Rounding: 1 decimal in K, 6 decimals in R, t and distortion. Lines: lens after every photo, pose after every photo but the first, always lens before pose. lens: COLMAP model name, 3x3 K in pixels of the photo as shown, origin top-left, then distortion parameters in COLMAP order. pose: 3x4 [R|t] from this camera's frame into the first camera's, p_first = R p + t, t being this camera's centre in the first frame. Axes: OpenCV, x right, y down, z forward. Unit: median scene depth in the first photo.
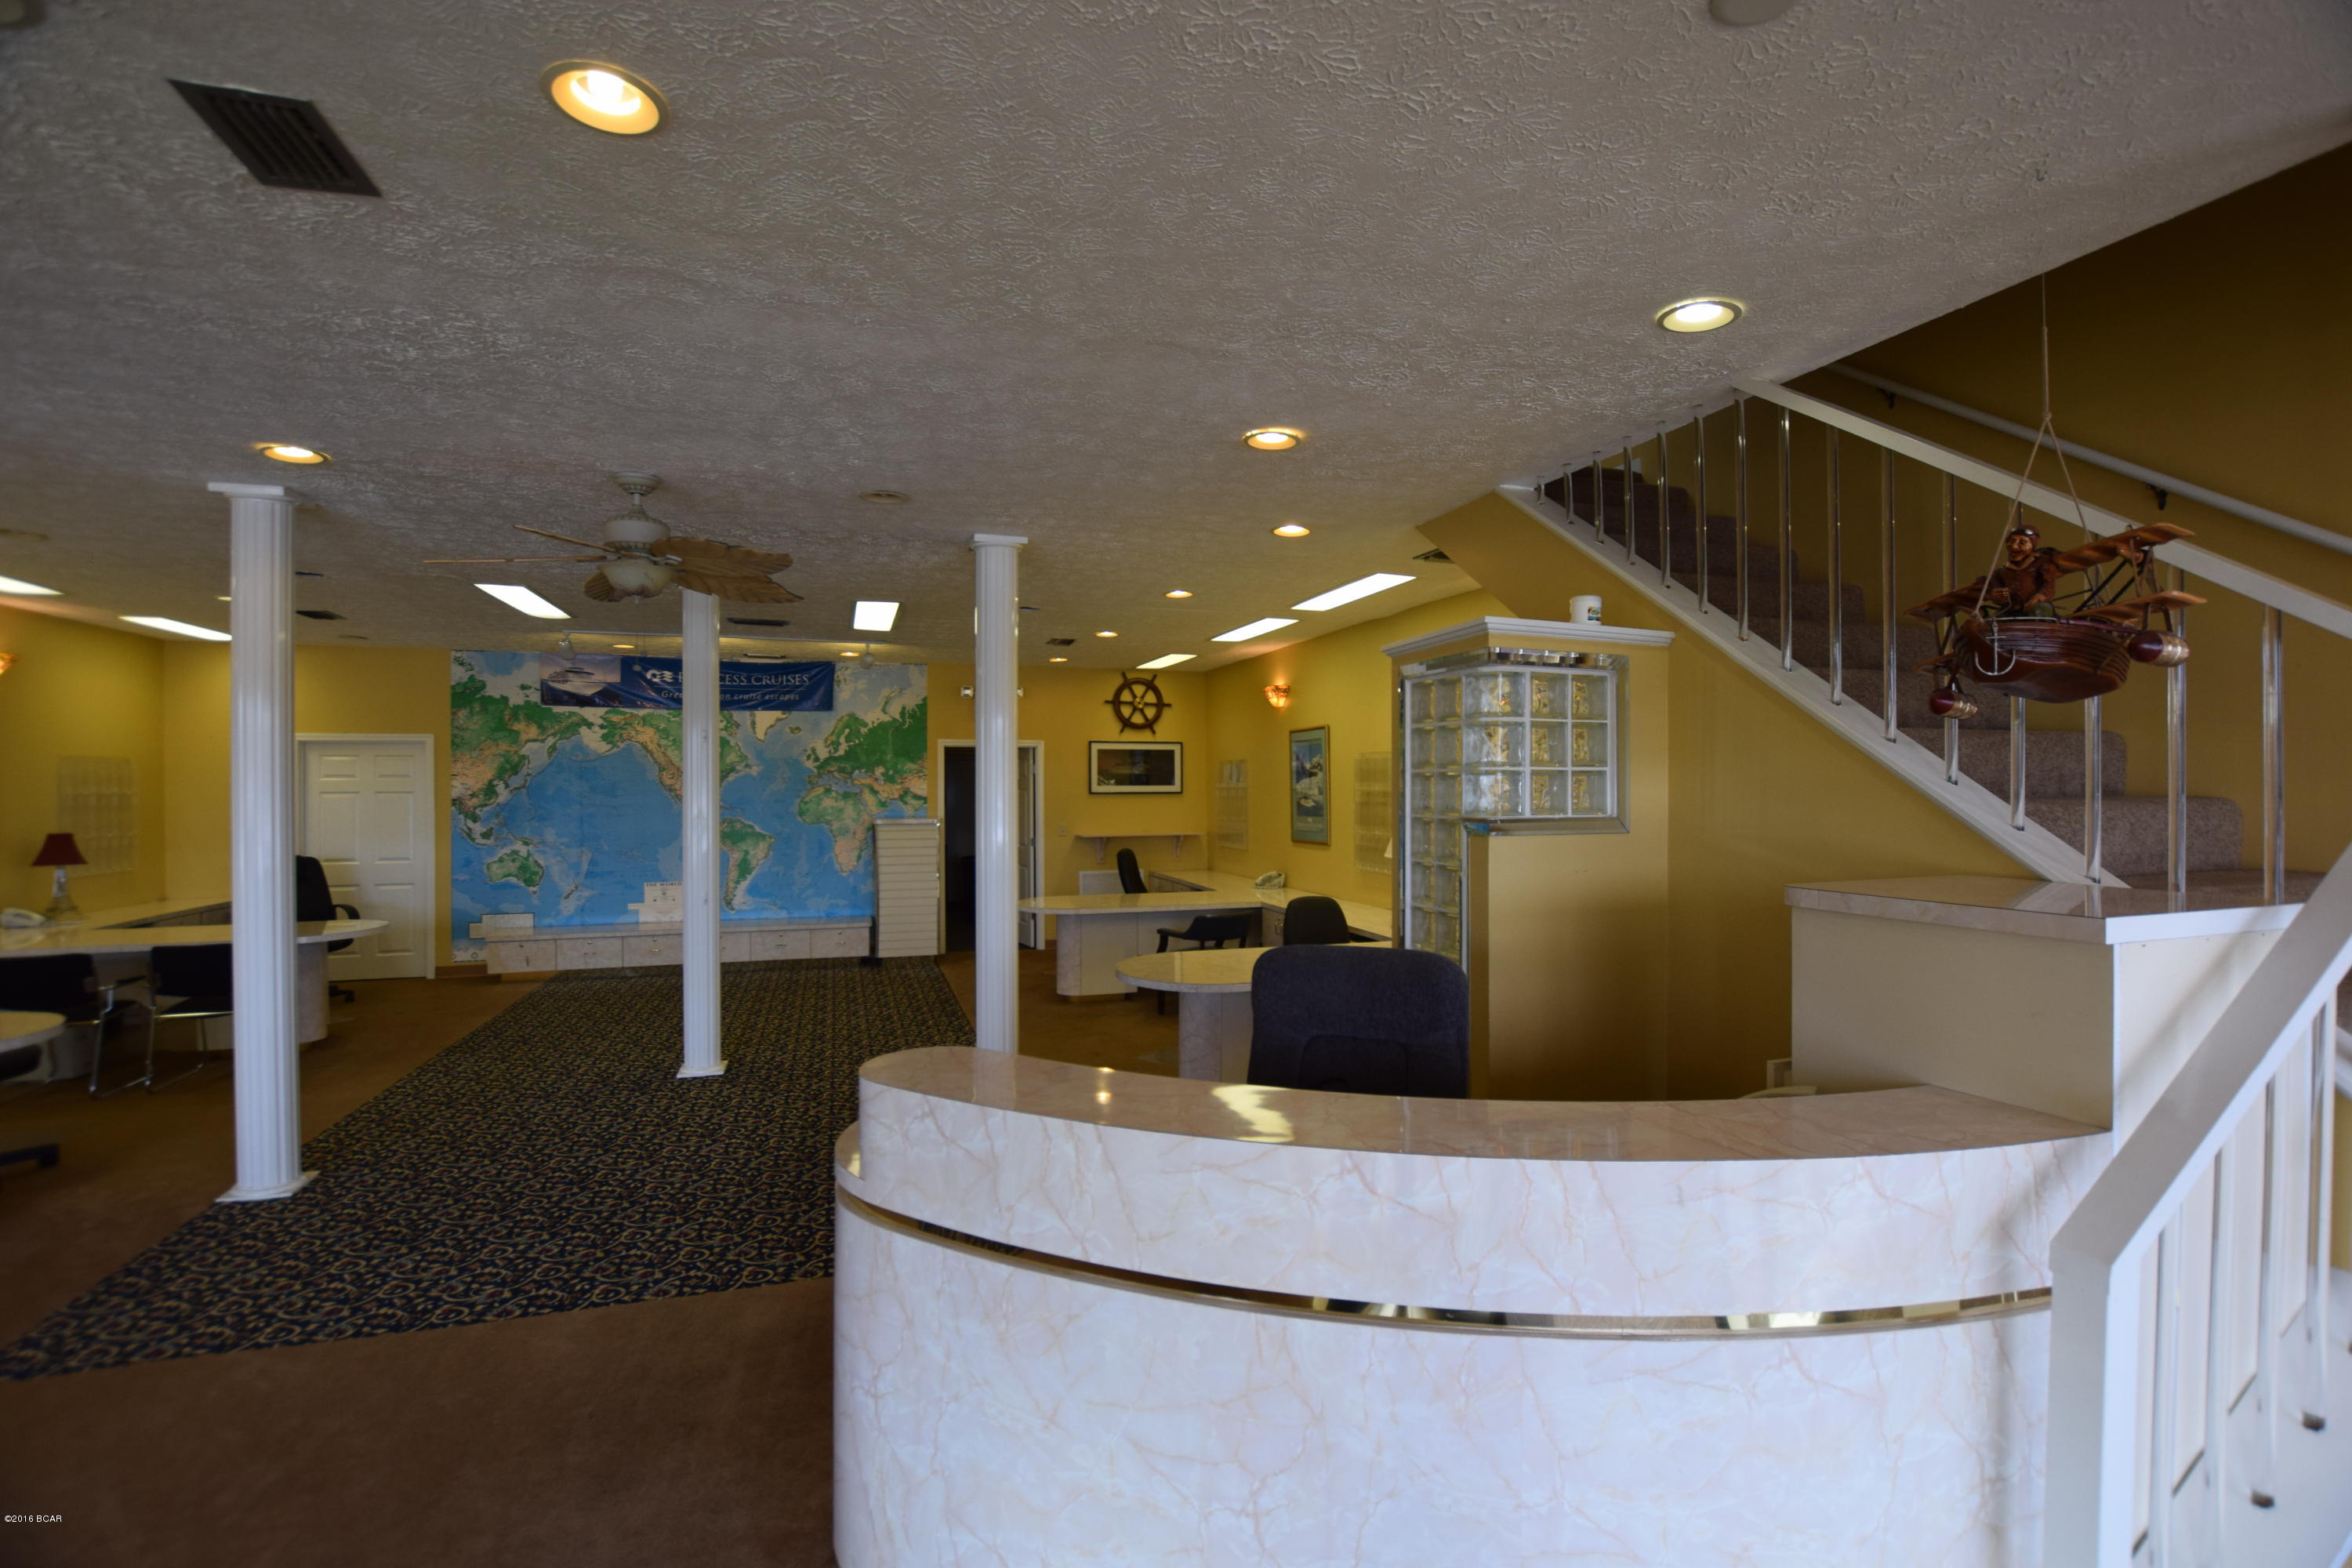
lens RADIAL K [[1040.1, 0, 1174.6], [0, 1040.1, 786.4], [0, 0, 1]] dist [-0.022915, 0.000122]
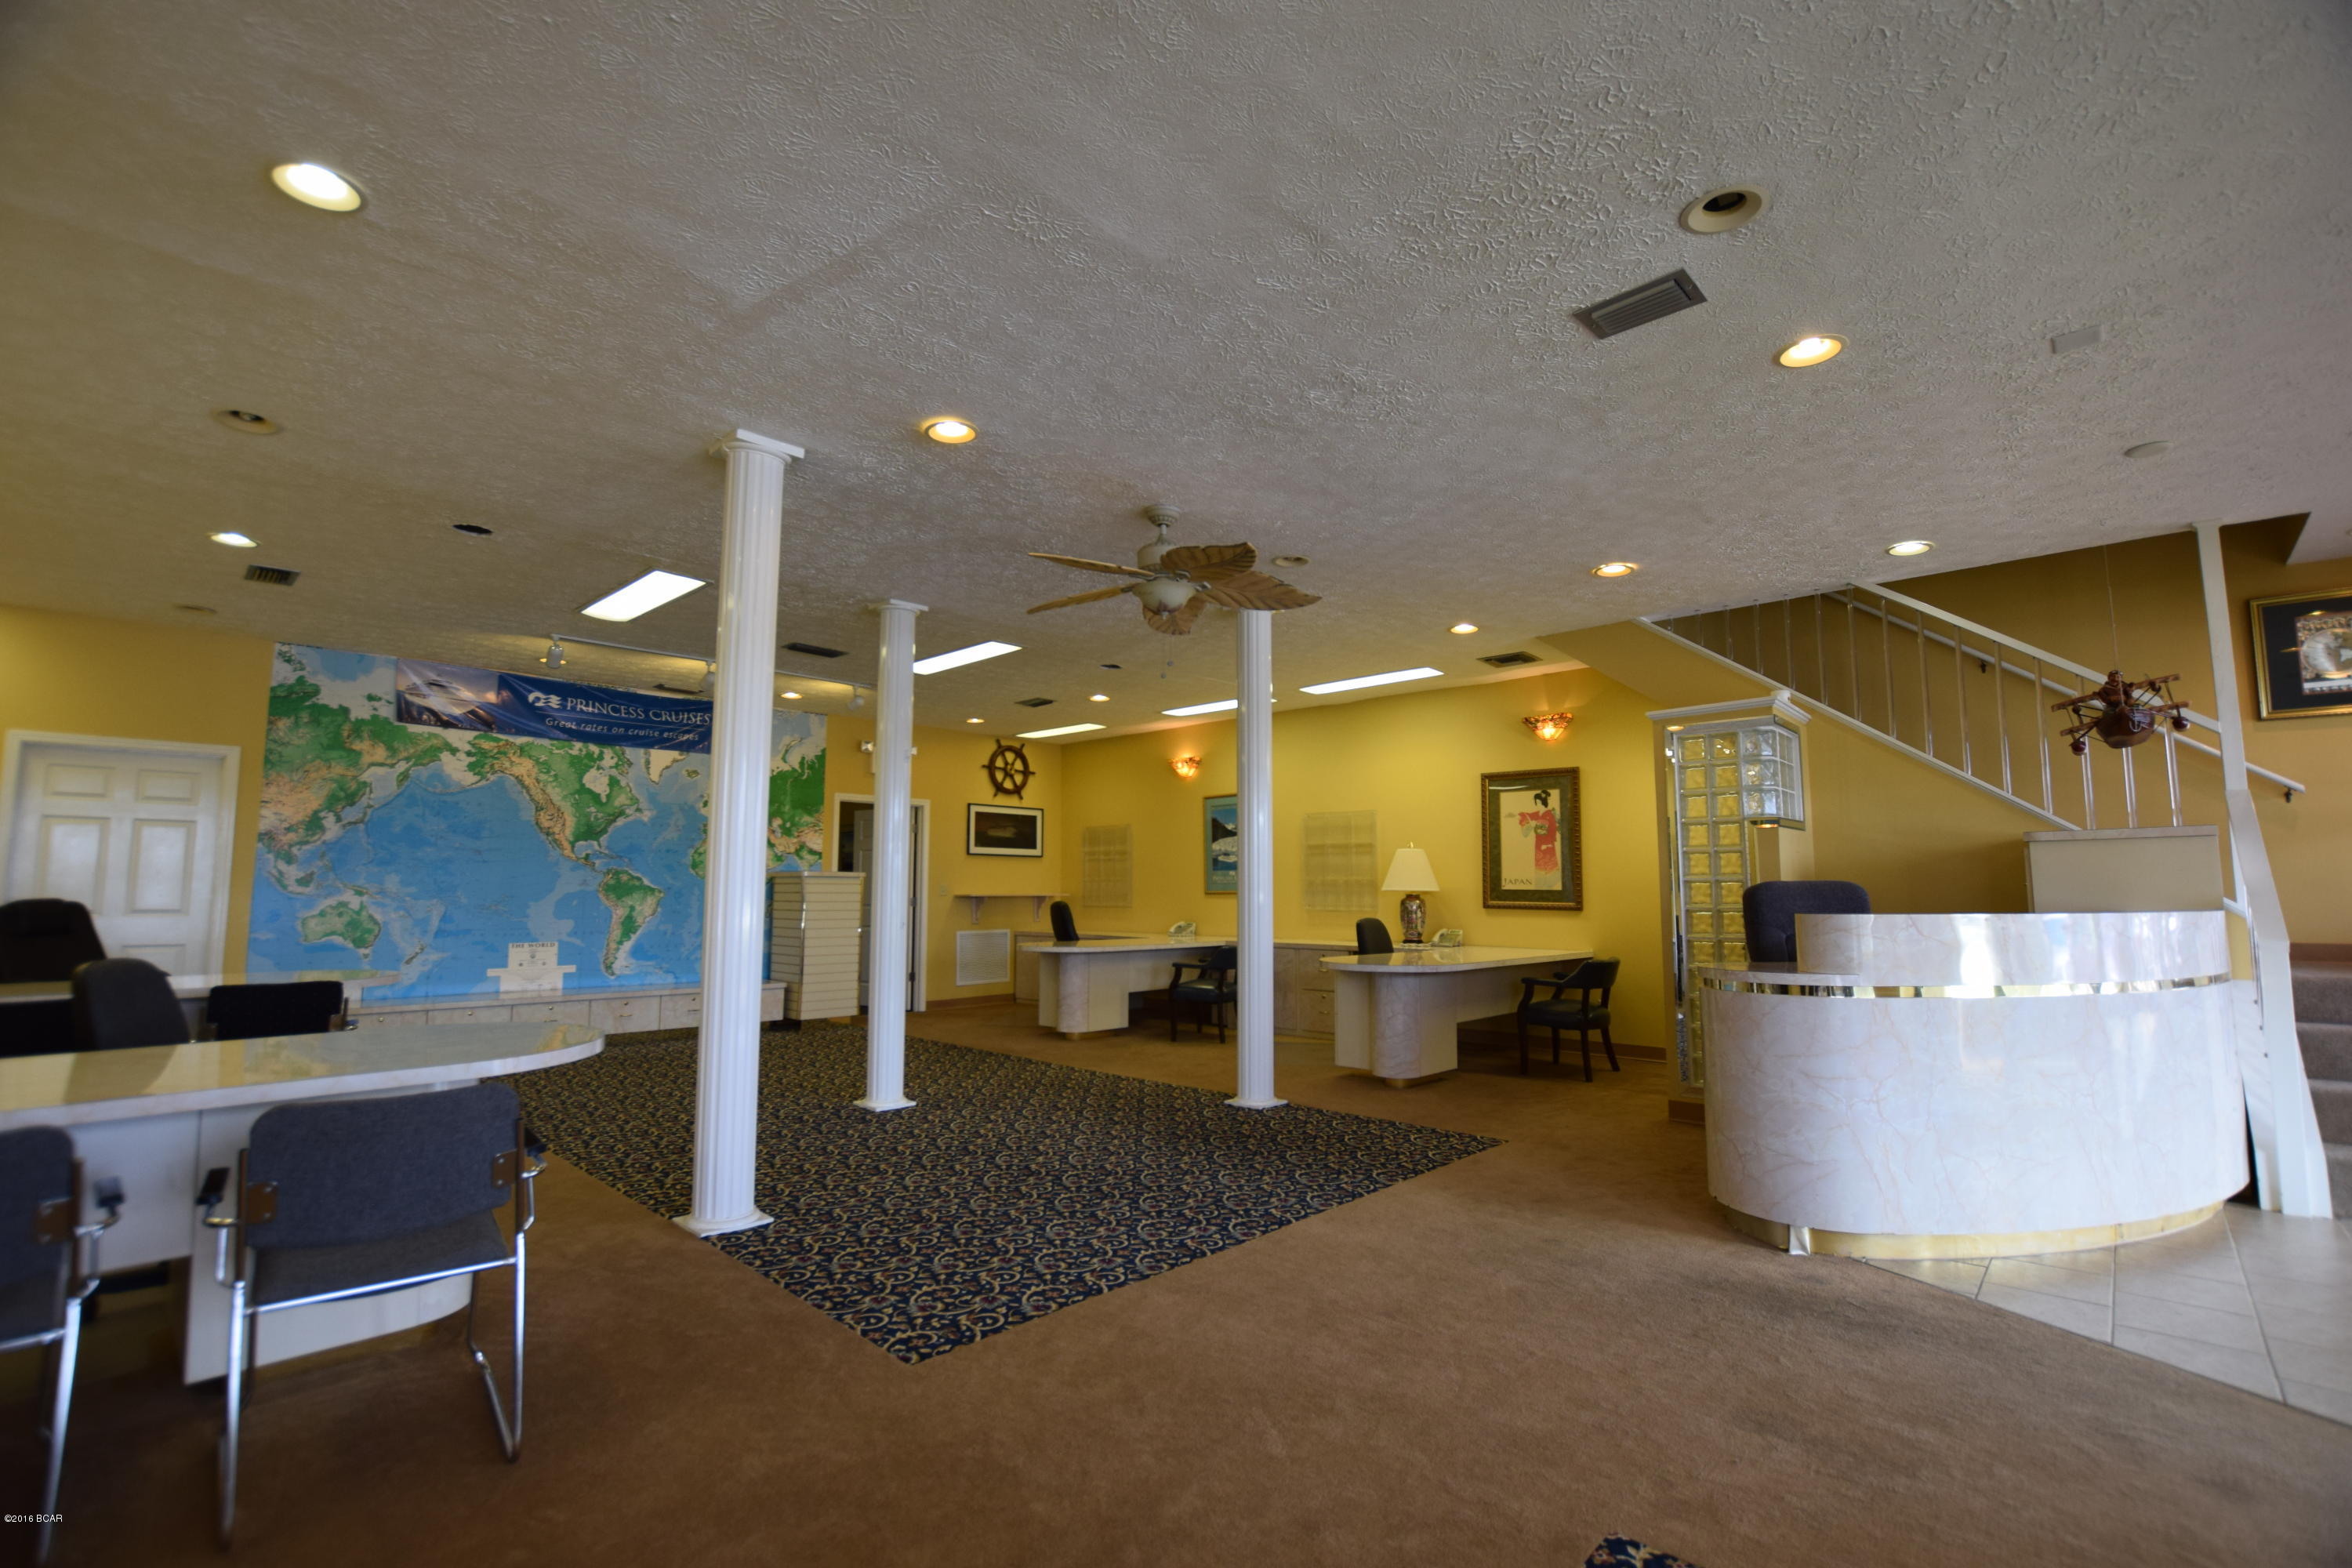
lens RADIAL K [[1040.1, 0, 1181.9], [0, 1040.1, 790.3], [0, 0, 1]] dist [-0.022915, 0.000122]
pose [[0.878048, 0.050417, 0.475909, -0.442098], [-0.003367, 0.995061, -0.099204, 0.051365], [-0.478561, 0.085503, 0.873882, 0.004882]]
